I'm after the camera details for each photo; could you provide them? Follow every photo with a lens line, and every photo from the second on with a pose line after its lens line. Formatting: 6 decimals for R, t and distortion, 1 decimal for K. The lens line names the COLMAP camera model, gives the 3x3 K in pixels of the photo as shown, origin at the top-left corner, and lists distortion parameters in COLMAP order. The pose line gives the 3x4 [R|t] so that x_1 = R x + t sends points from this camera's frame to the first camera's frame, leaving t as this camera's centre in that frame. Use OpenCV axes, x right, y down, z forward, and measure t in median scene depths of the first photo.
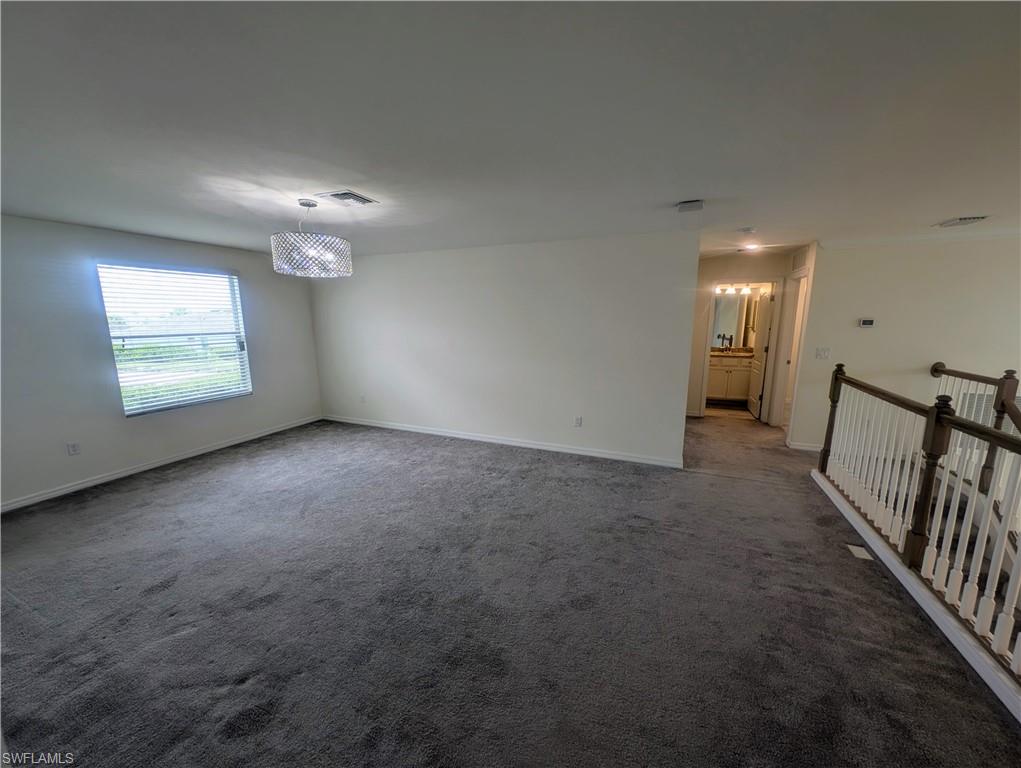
lens RADIAL K [[385.6, 0, 517.6], [0, 385.6, 382.6], [0, 0, 1]] dist [-0.000432, -0.001084]
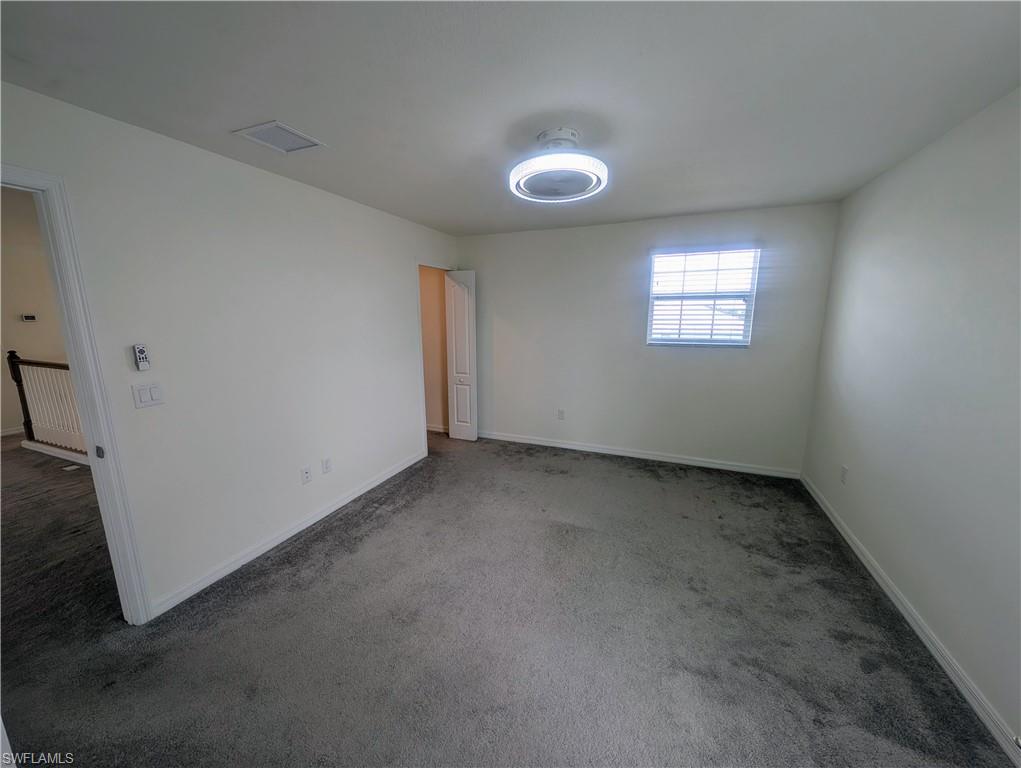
lens RADIAL K [[385.6, 0, 515.0], [0, 385.6, 384.2], [0, 0, 1]] dist [-0.000432, -0.001084]
pose [[-0.008293, -0.186817, 0.982360, -0.416908], [0.173210, 0.967275, 0.185411, 0.106638], [-0.984850, 0.171692, 0.024337, -0.613893]]
